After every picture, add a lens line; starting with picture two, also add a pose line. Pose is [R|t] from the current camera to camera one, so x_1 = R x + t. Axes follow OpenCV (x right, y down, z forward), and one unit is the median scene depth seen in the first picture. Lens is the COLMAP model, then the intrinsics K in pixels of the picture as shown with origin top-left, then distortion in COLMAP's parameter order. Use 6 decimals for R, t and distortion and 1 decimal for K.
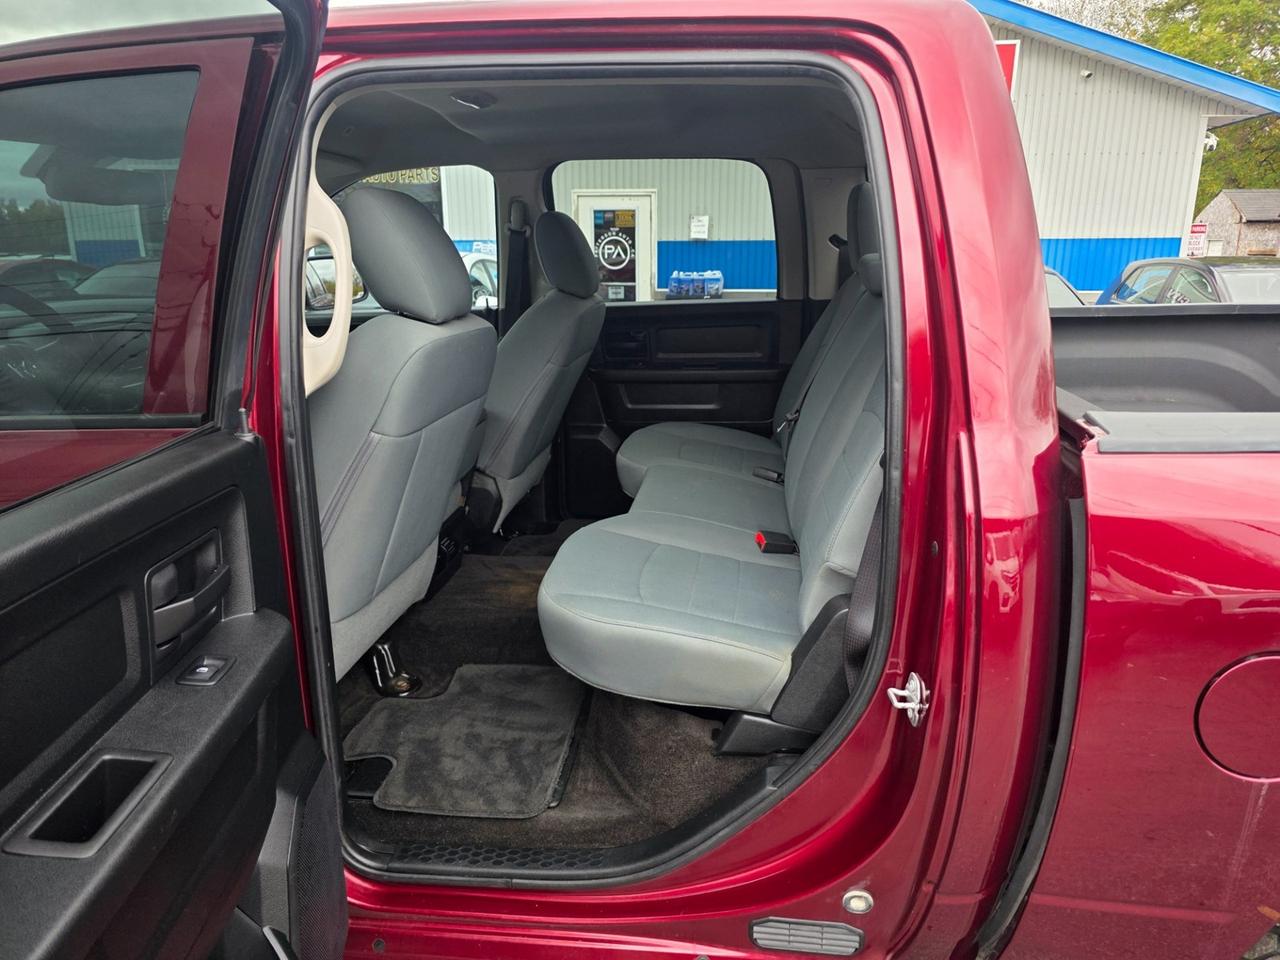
lens RADIAL K [[868.4, 0, 647.8], [0, 868.4, 489.2], [0, 0, 1]] dist [0.058325, -0.054542]
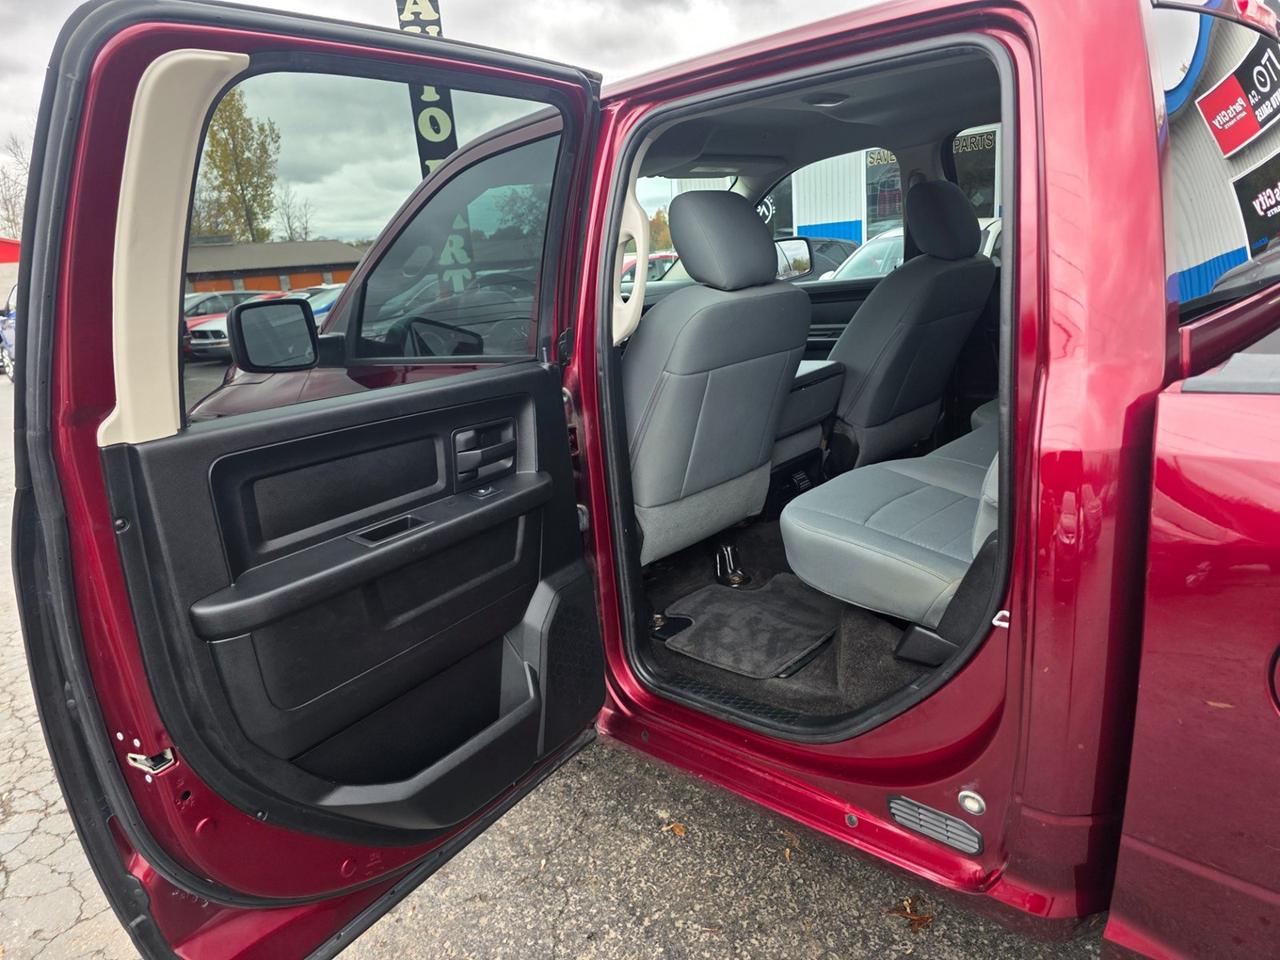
lens RADIAL K [[868.4, 0, 635.5], [0, 868.4, 479.3], [0, 0, 1]] dist [0.058325, -0.054542]
pose [[0.786689, 0.092498, -0.610381, 0.456597], [-0.082438, 0.995597, 0.044624, 0.044288], [0.611821, 0.015213, 0.790850, -0.111600]]
